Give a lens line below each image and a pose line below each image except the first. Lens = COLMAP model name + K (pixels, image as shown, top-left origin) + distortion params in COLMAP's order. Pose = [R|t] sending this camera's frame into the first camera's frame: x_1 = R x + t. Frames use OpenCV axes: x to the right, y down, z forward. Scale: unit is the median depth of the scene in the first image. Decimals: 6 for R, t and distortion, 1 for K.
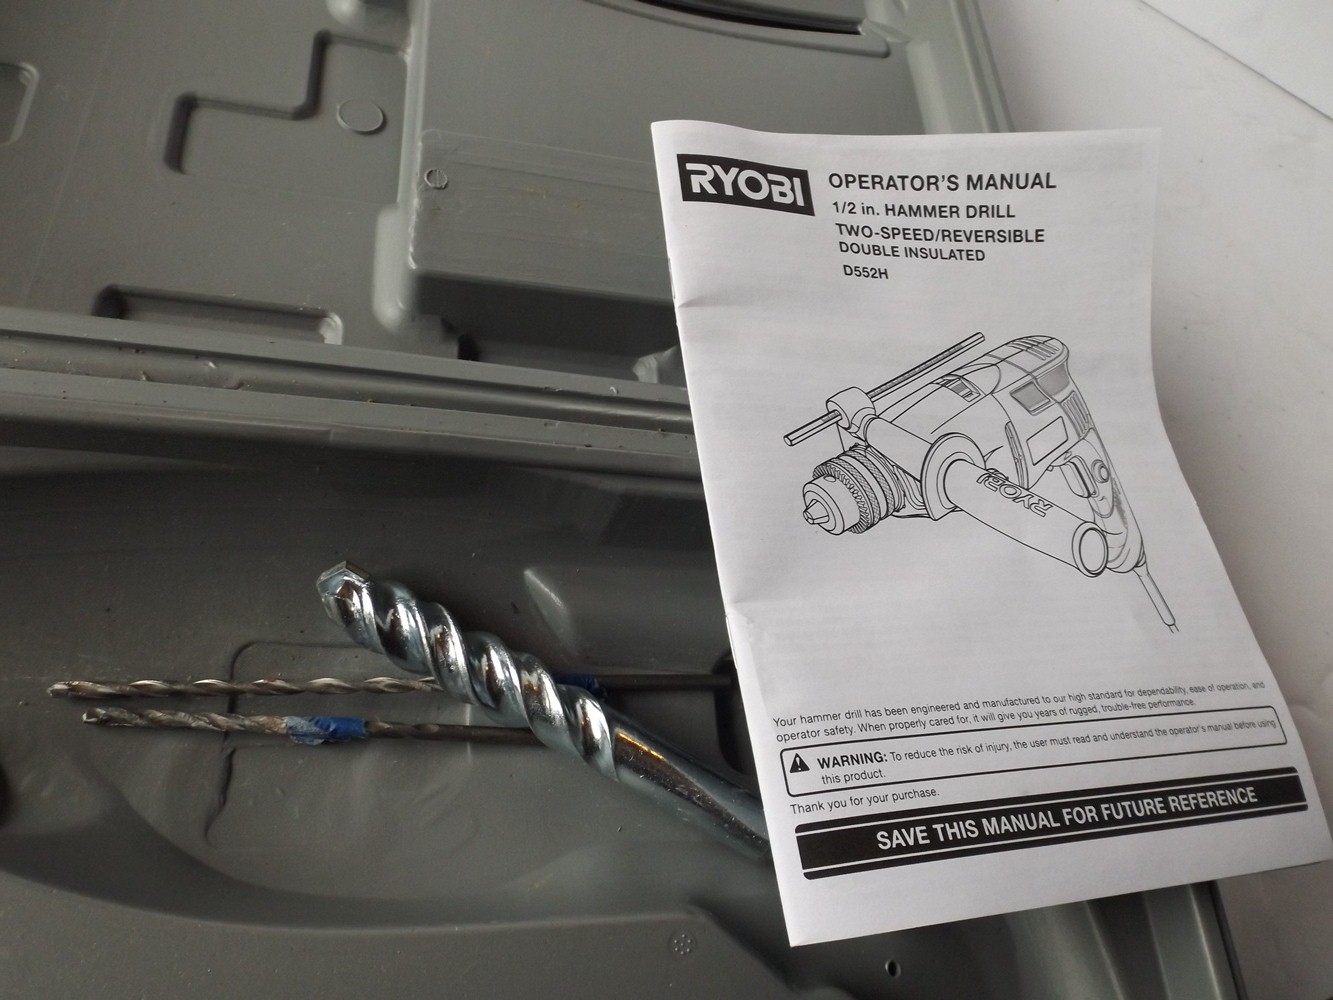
lens RADIAL K [[945.6, 0, 666.5], [0, 945.6, 500.0], [0, 0, 1]] dist [-0.002317, -0.001128]
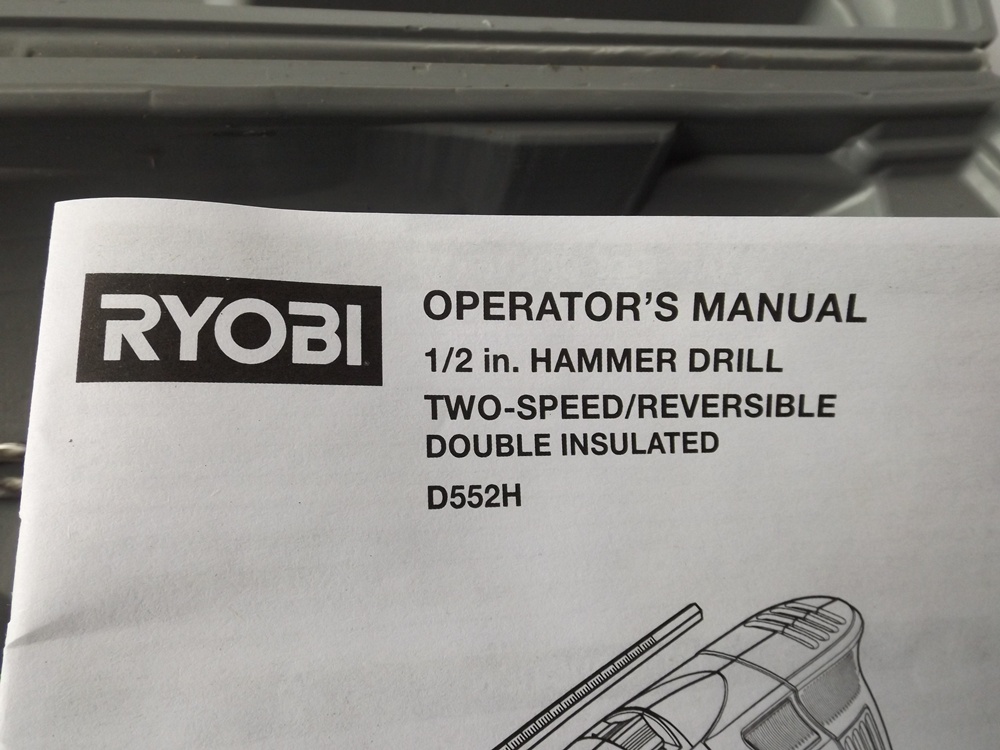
lens RADIAL K [[690.8, 0, 500.0], [0, 690.8, 375.0], [0, 0, 1]] dist [0.009606, -0.000876]
pose [[0.996822, 0.044694, -0.065947, 0.239077], [-0.038316, 0.994740, 0.094994, -0.333956], [0.069846, -0.092165, 0.993291, 0.608138]]
